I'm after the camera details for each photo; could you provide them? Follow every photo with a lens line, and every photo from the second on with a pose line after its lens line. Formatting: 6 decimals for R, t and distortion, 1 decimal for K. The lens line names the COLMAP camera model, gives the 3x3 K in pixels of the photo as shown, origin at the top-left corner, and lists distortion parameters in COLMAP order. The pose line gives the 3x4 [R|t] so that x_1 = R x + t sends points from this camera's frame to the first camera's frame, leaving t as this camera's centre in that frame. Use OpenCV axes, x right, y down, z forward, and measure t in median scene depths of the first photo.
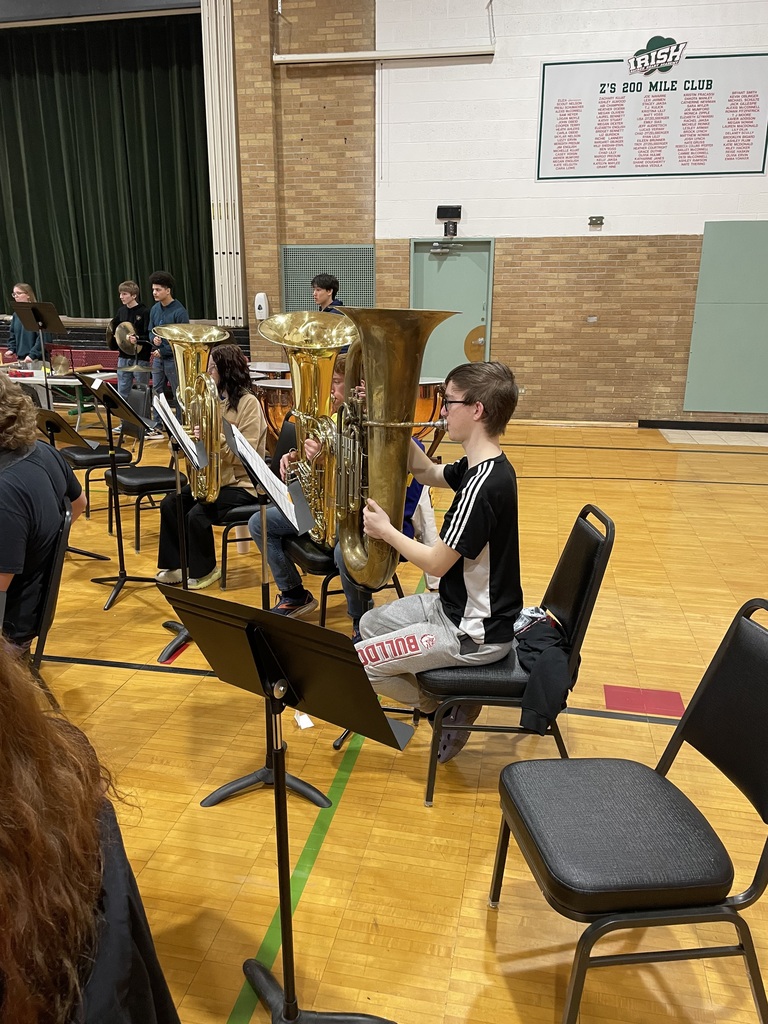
lens RADIAL K [[792.3, 0, 384.0], [0, 792.3, 512.0], [0, 0, 1]] dist [0.004254, -0.008471]
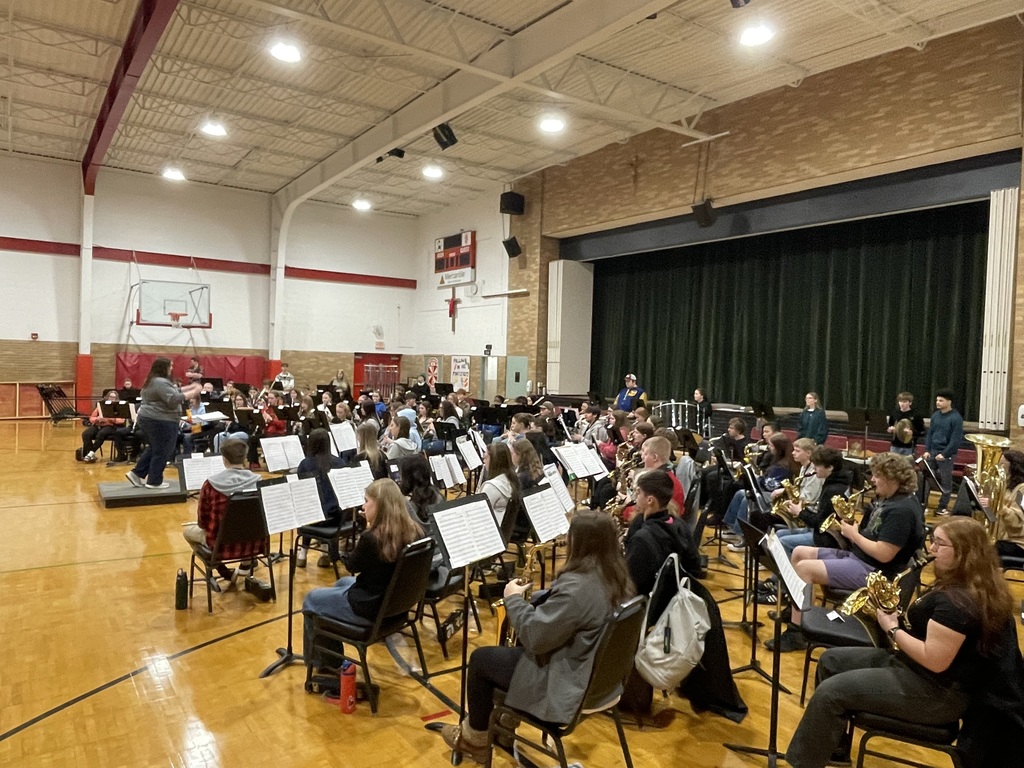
lens RADIAL K [[700.3, 0, 512.0], [0, 700.3, 384.0], [0, 0, 1]] dist [0.003384, 0.002132]
pose [[0.722498, 0.044969, -0.689909, 0.017254], [-0.224036, 0.959266, -0.172093, 0.054685], [0.654068, 0.278901, 0.703142, -0.284127]]
